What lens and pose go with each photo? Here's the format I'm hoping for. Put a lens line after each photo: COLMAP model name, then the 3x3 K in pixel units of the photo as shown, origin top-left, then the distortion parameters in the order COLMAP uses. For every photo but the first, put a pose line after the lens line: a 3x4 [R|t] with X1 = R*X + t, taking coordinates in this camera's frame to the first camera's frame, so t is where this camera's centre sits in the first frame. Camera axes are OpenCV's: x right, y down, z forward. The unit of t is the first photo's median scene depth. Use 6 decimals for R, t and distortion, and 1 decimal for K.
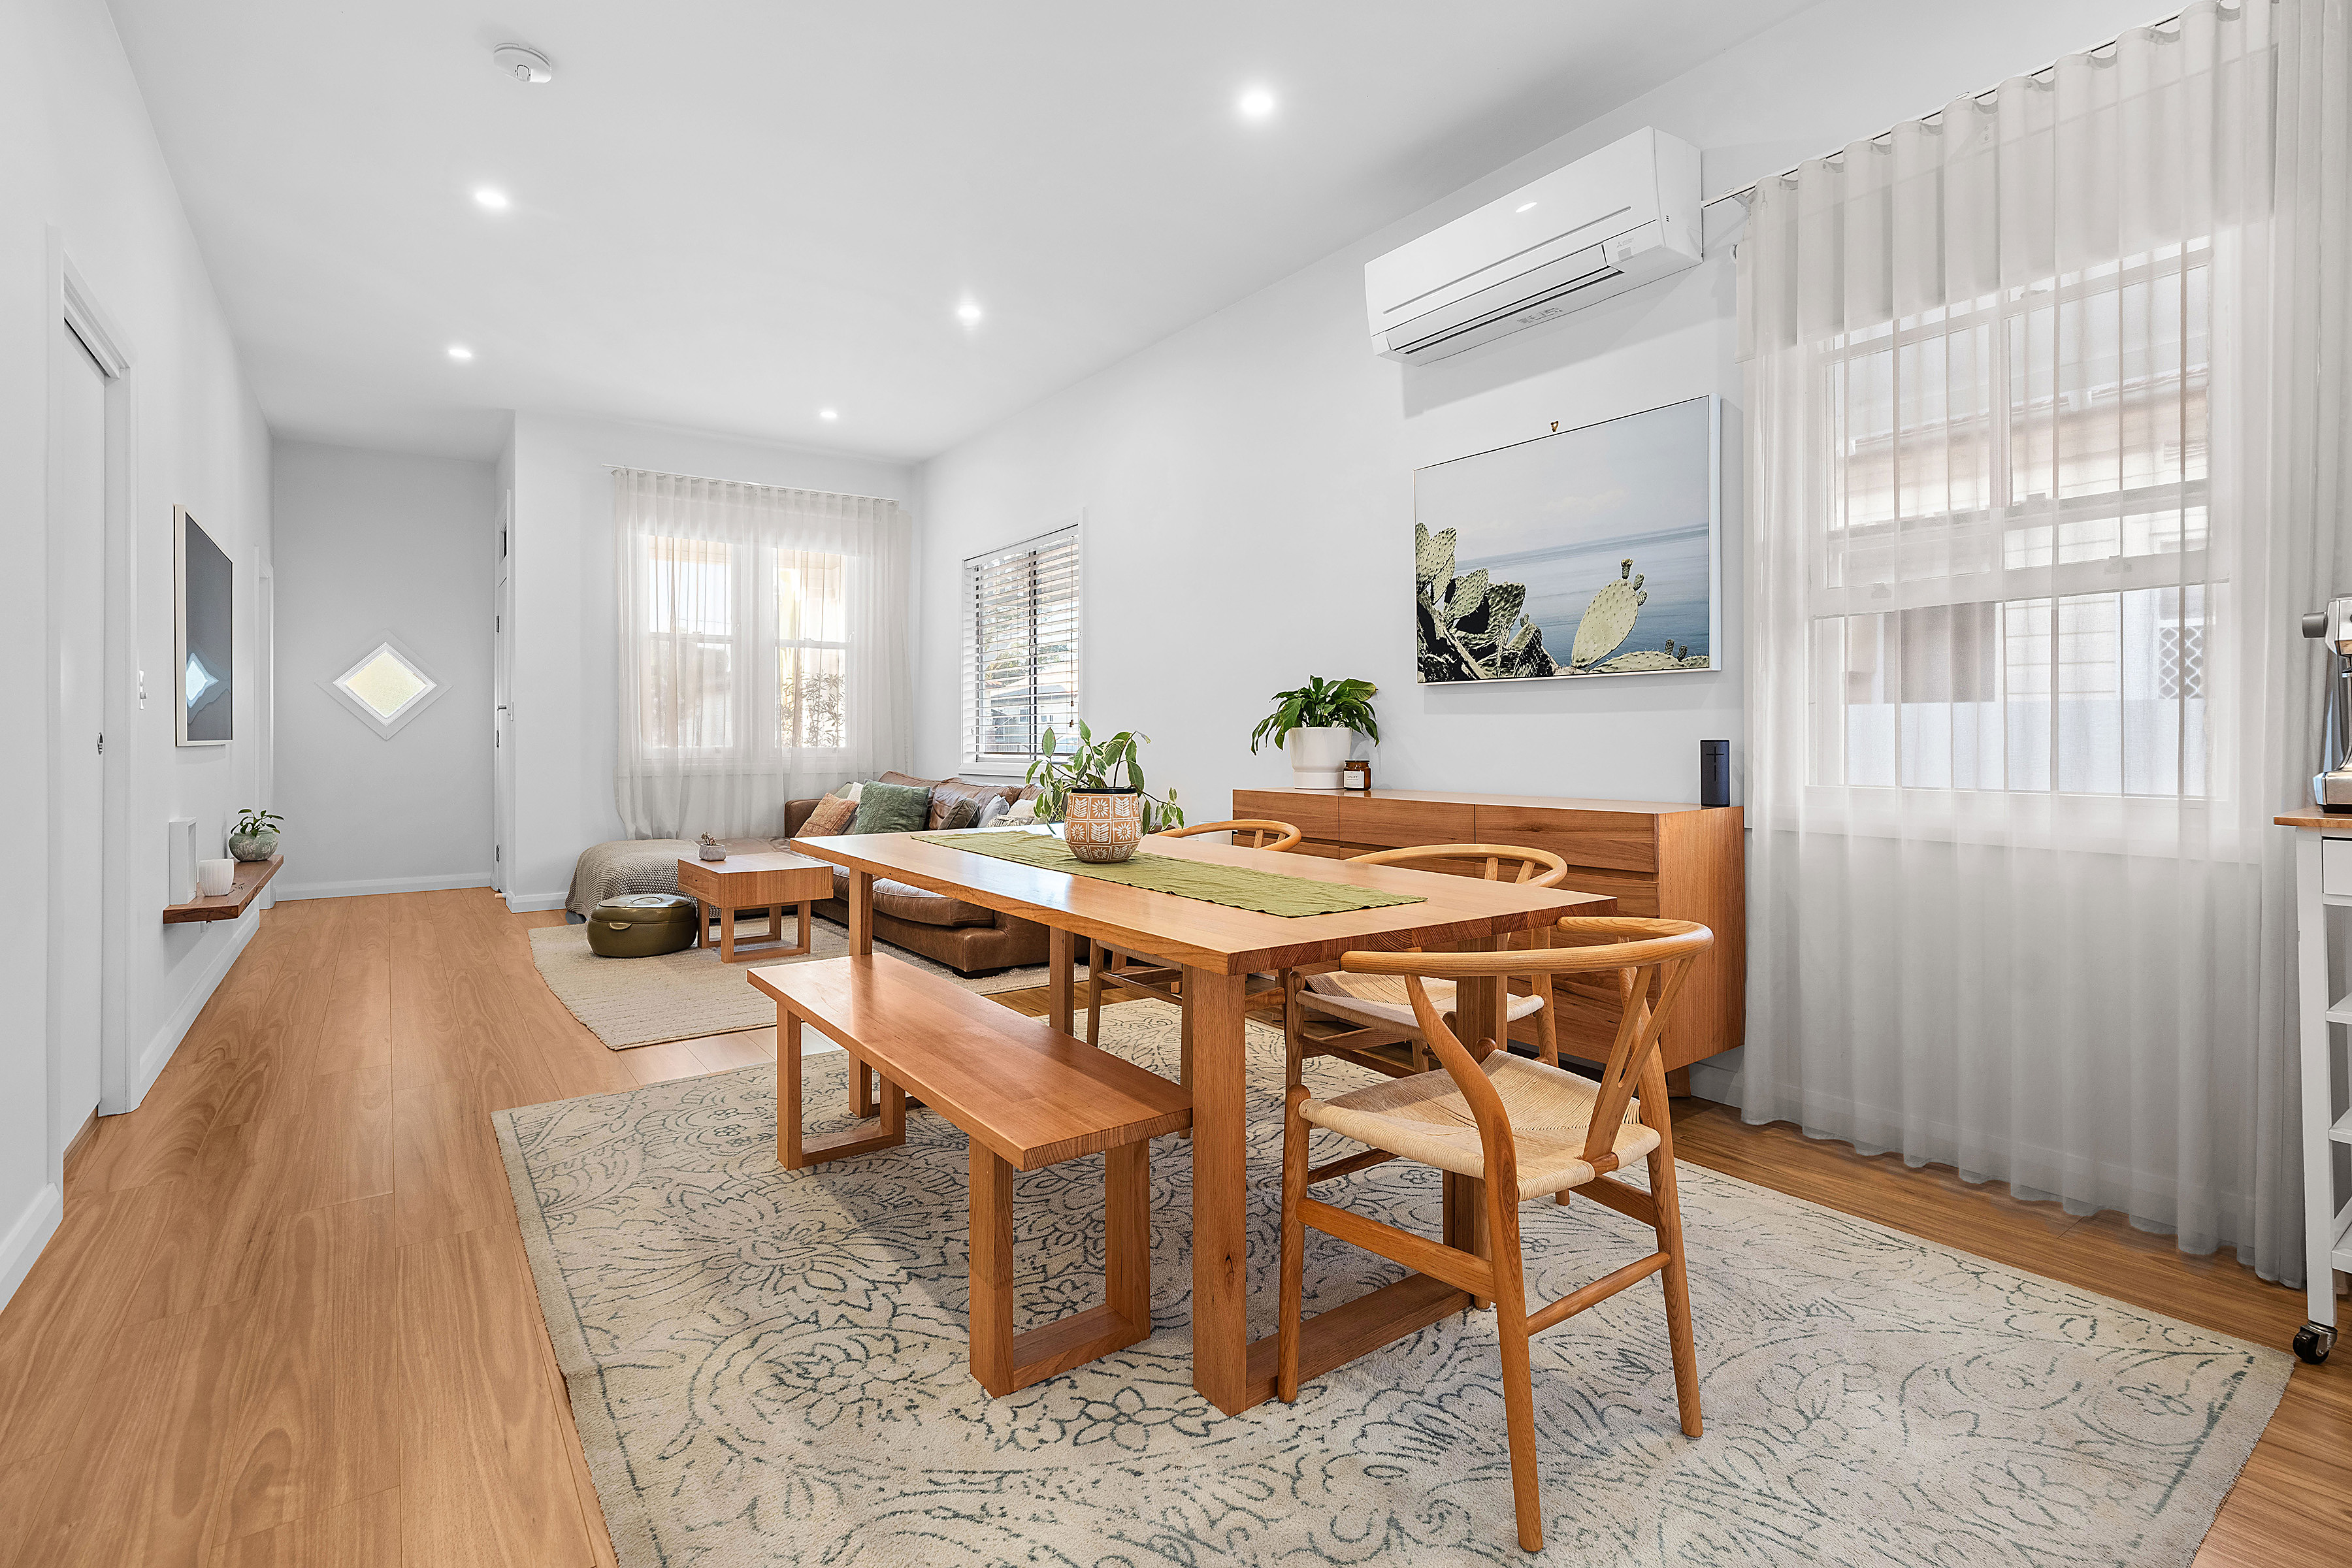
lens RADIAL K [[1080.0, 0, 1182.2], [0, 1080.0, 736.1], [0, 0, 1]] dist [-0.002455, 0.000790]
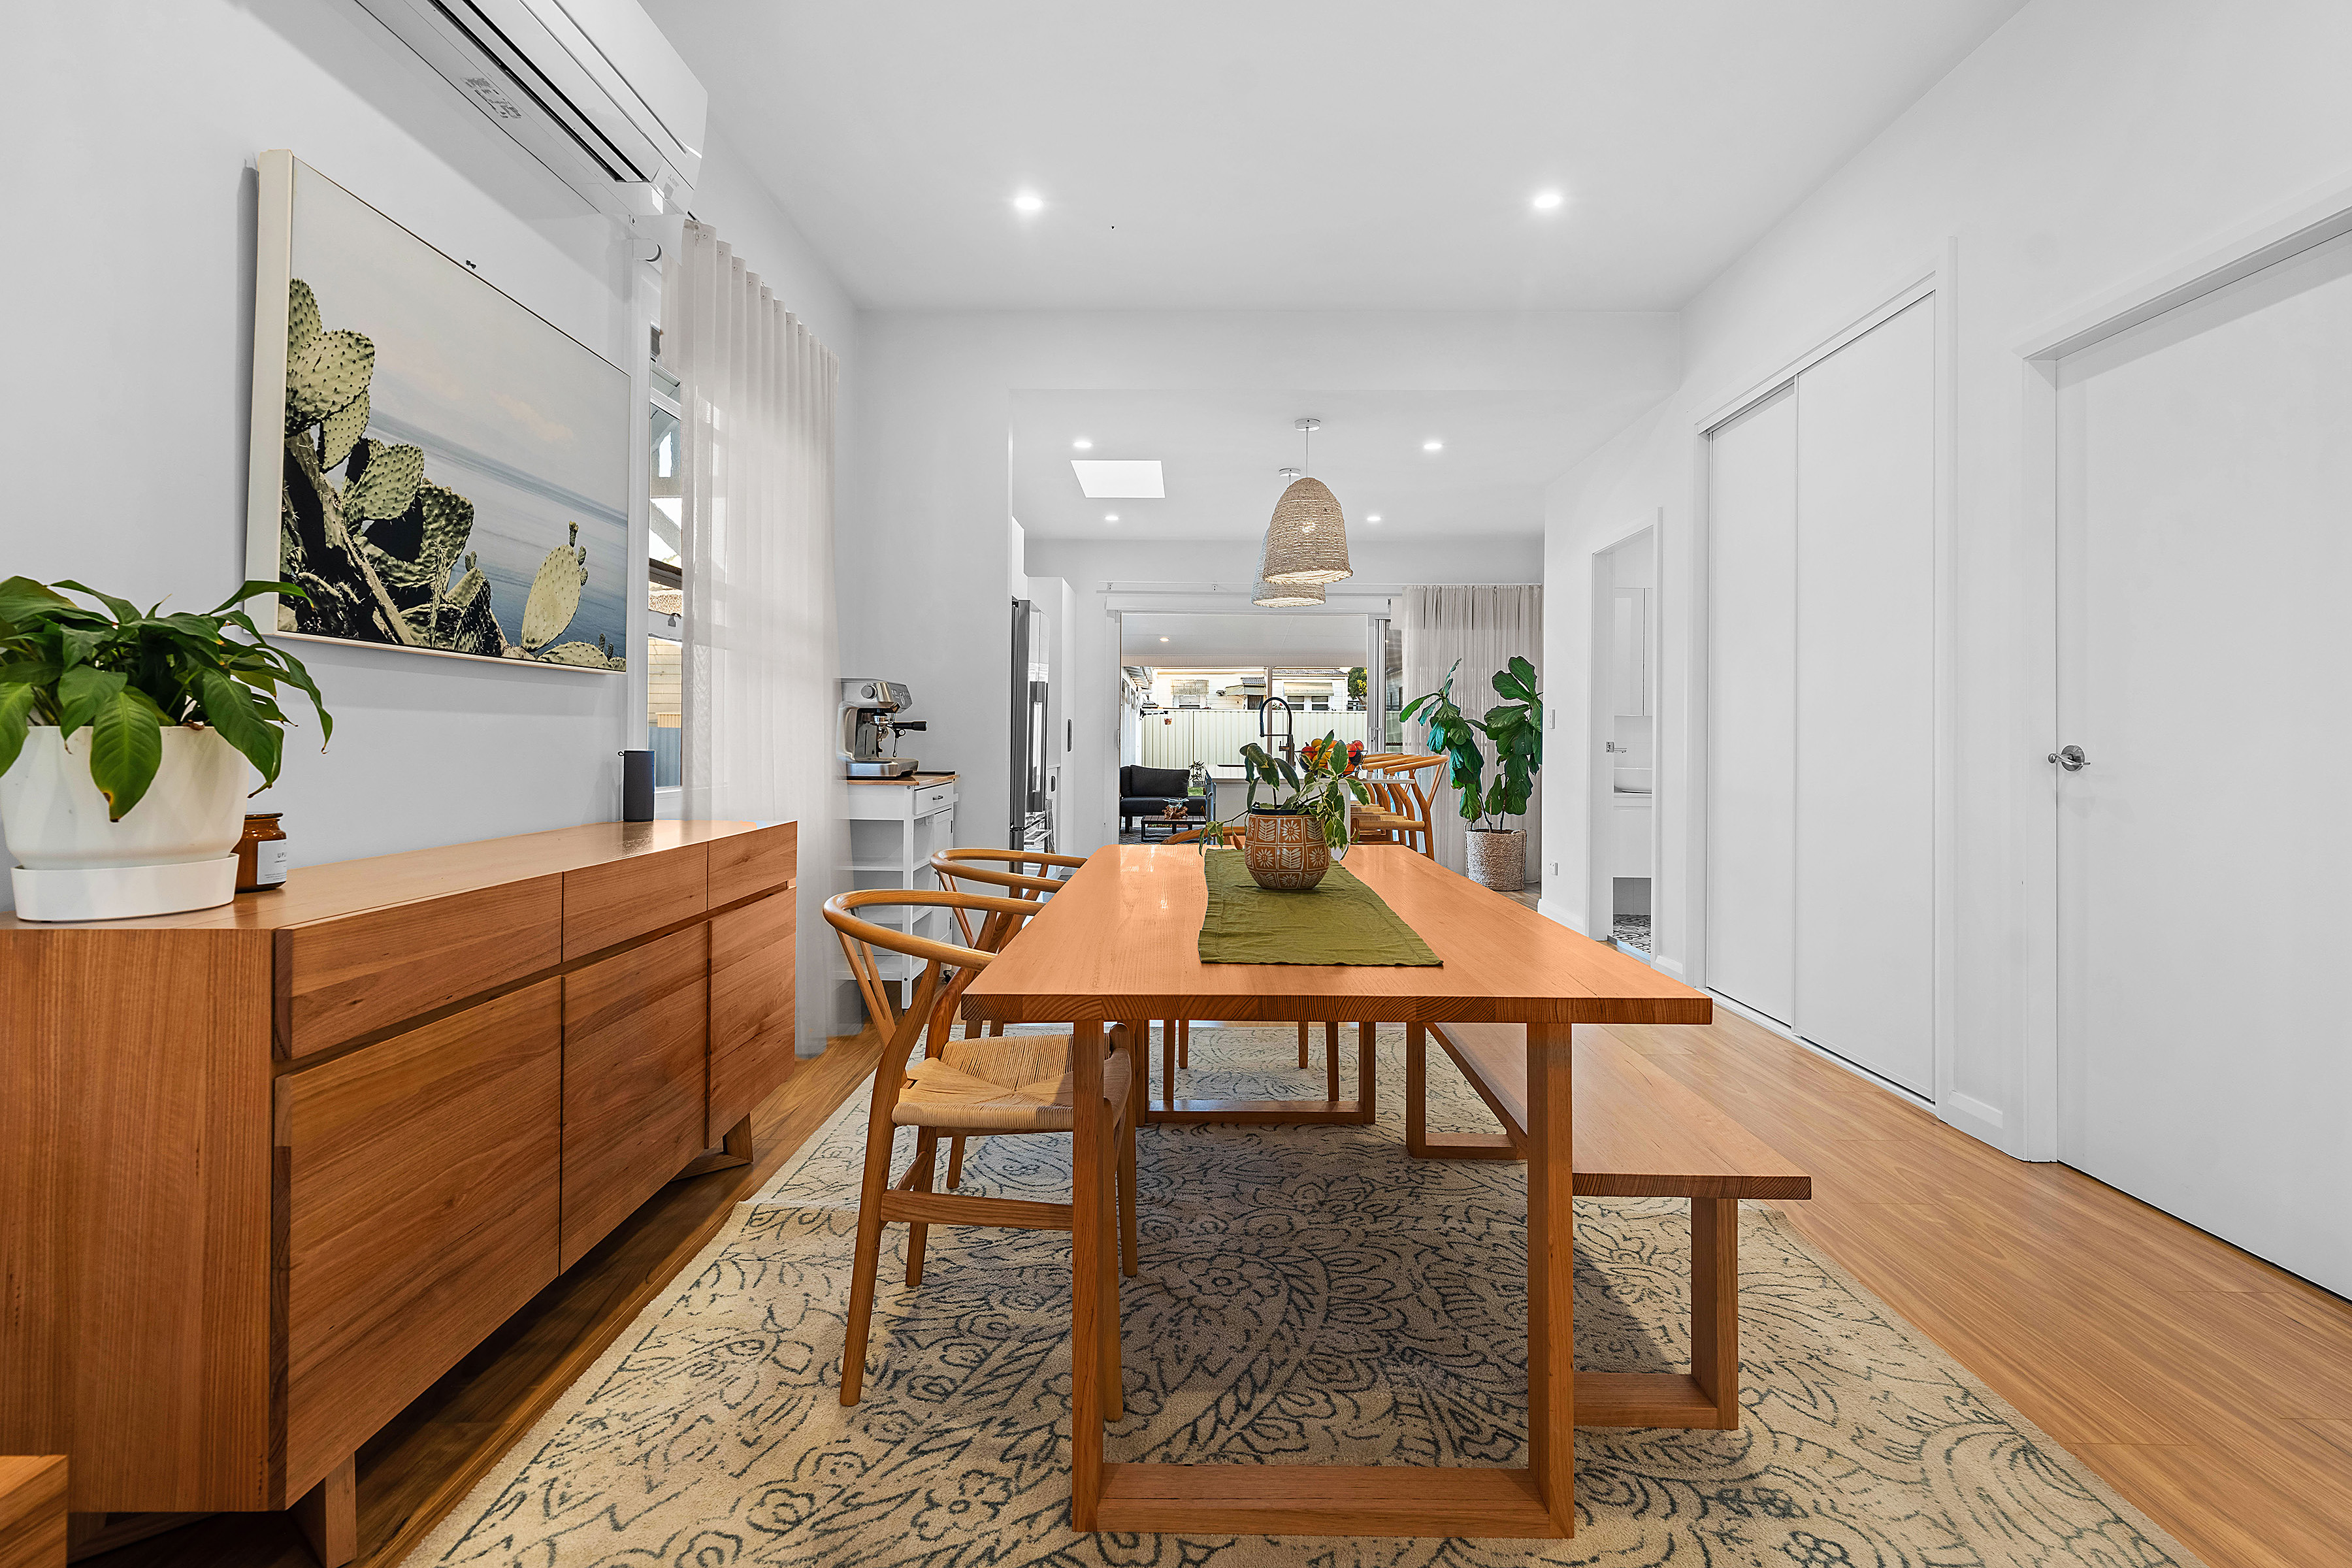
lens RADIAL K [[1080.0, 0, 1180.7], [0, 1080.0, 740.2], [0, 0, 1]] dist [-0.002455, 0.000790]
pose [[-0.794790, -0.001715, 0.606882, -0.355600], [-0.003217, 0.999994, -0.001387, -0.004369], [-0.606876, -0.003055, -0.794791, 1.150456]]
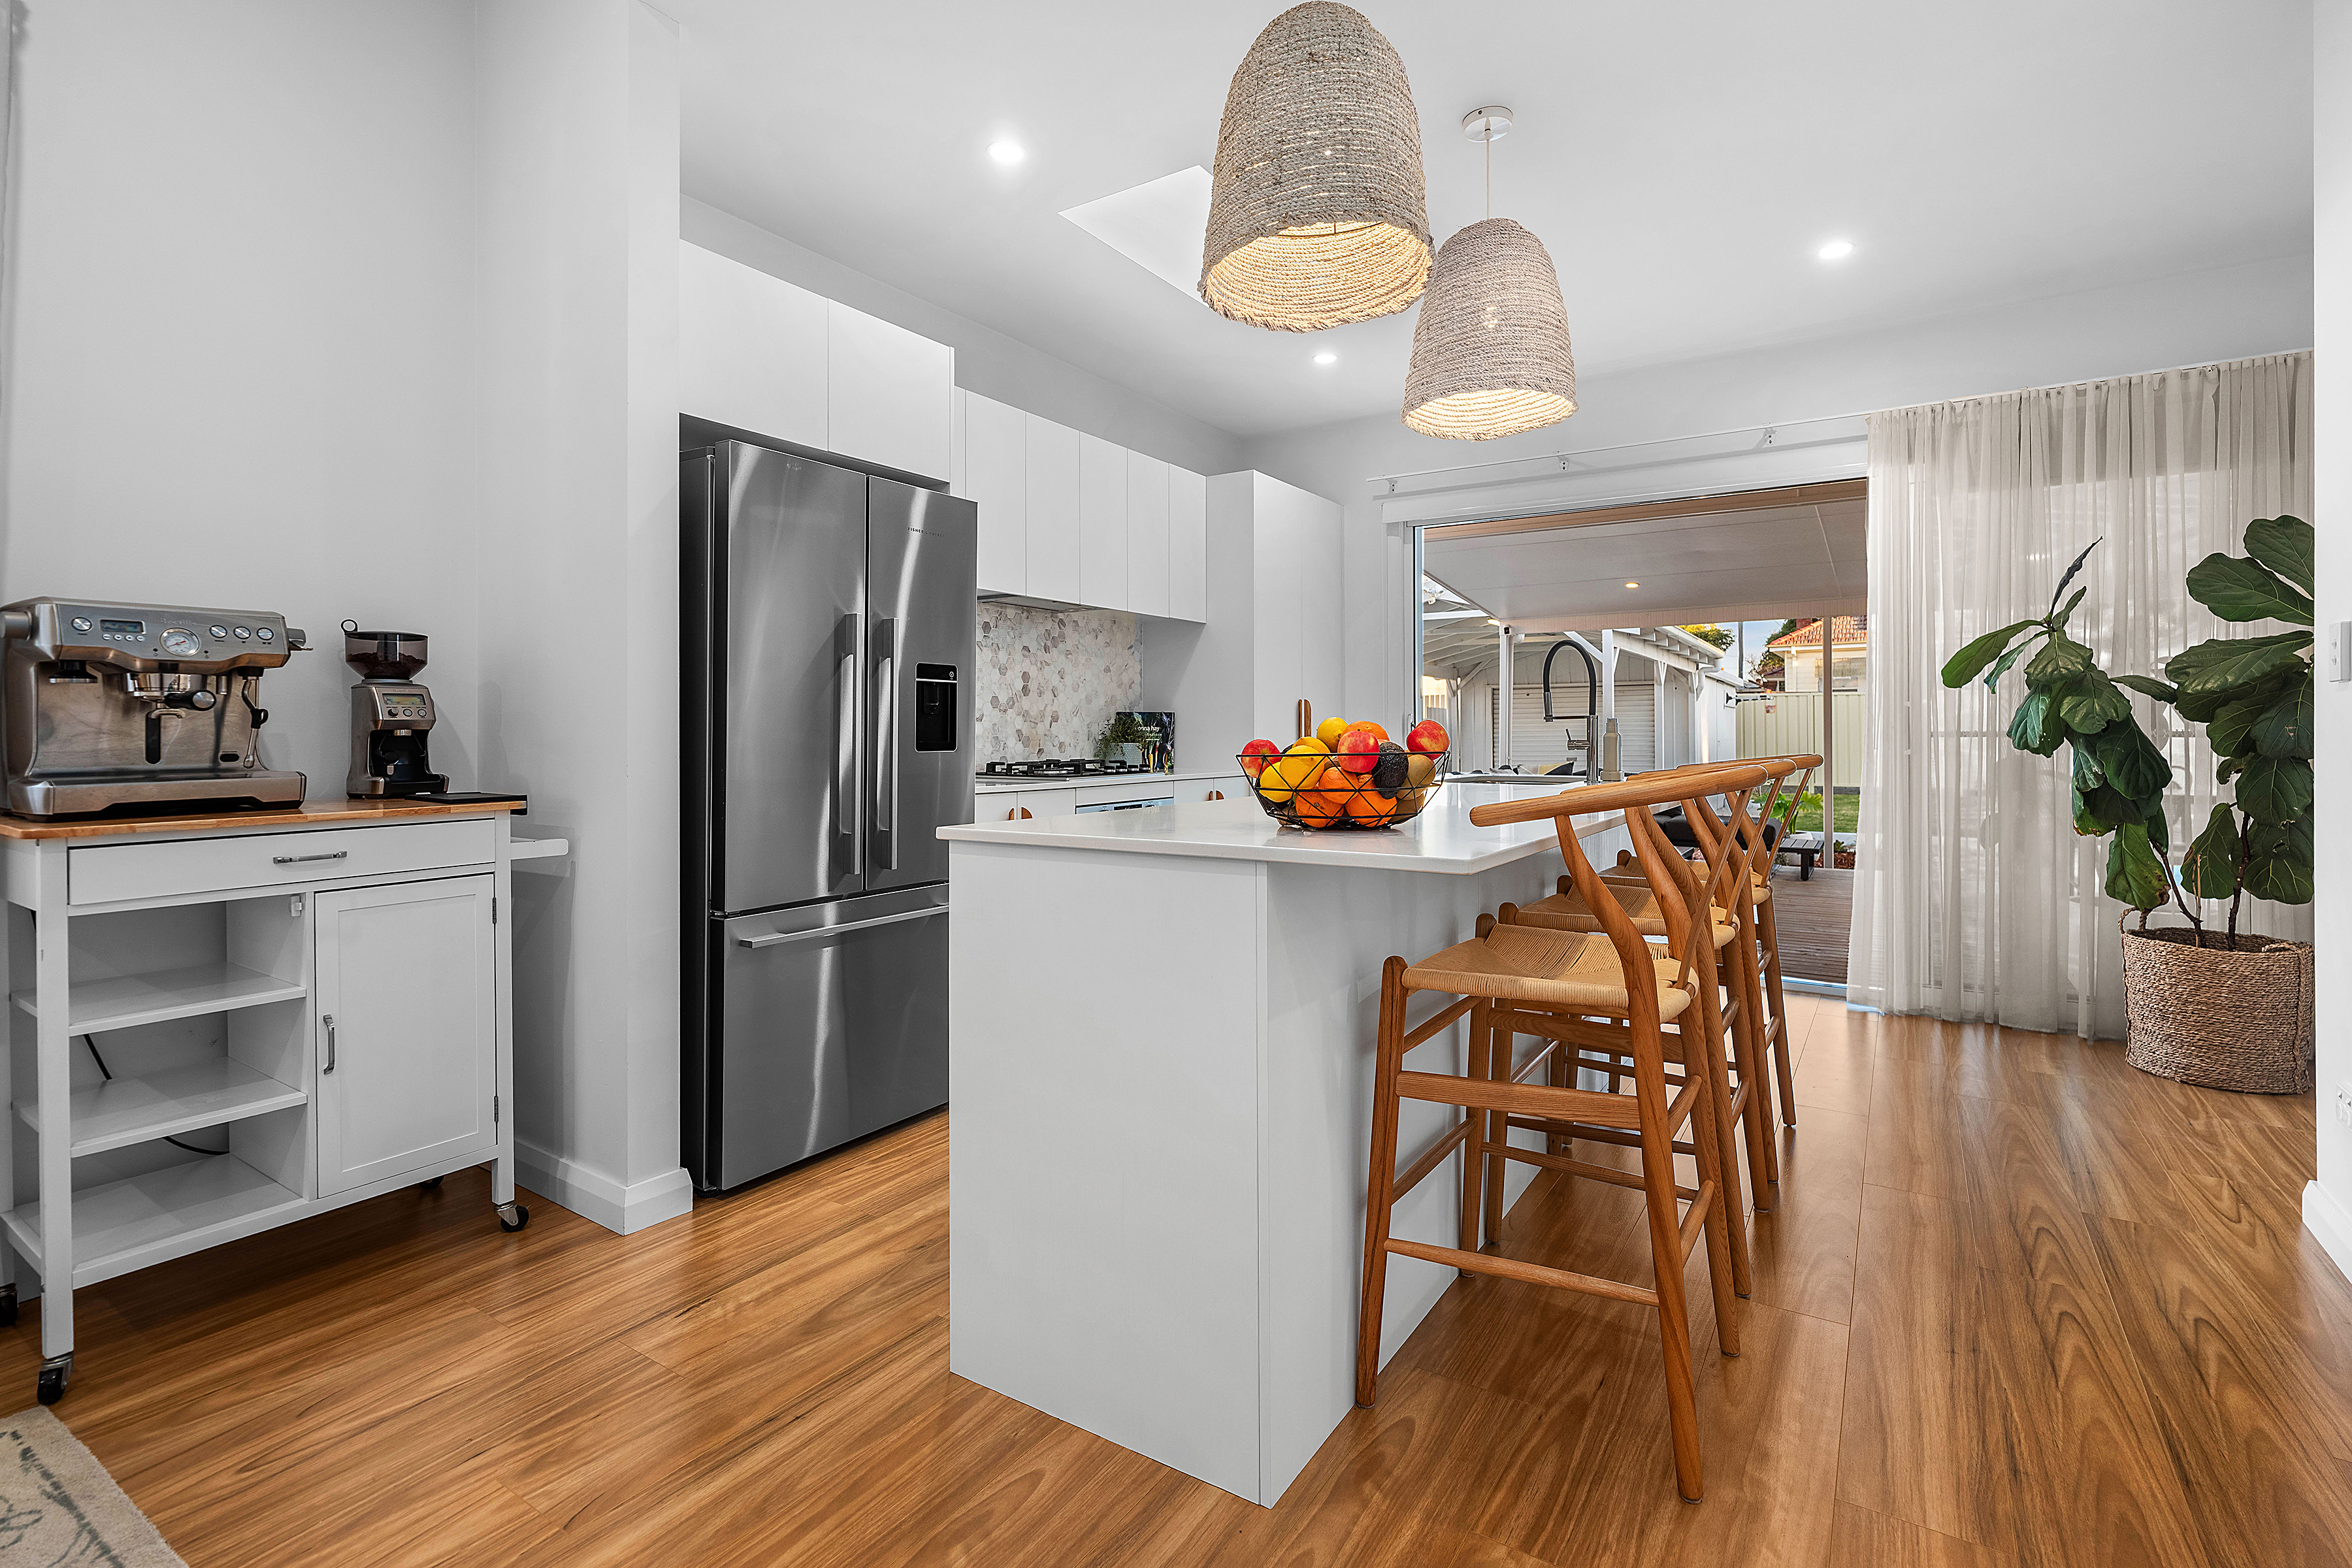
lens RADIAL K [[1080.0, 0, 1197.5], [0, 1080.0, 734.6], [0, 0, 1]] dist [-0.002455, 0.000790]
pose [[-0.352834, 0.004343, 0.935676, -0.103217], [0.004423, 0.999986, -0.002974, -0.000146], [-0.935675, 0.003089, -0.352849, 0.198662]]
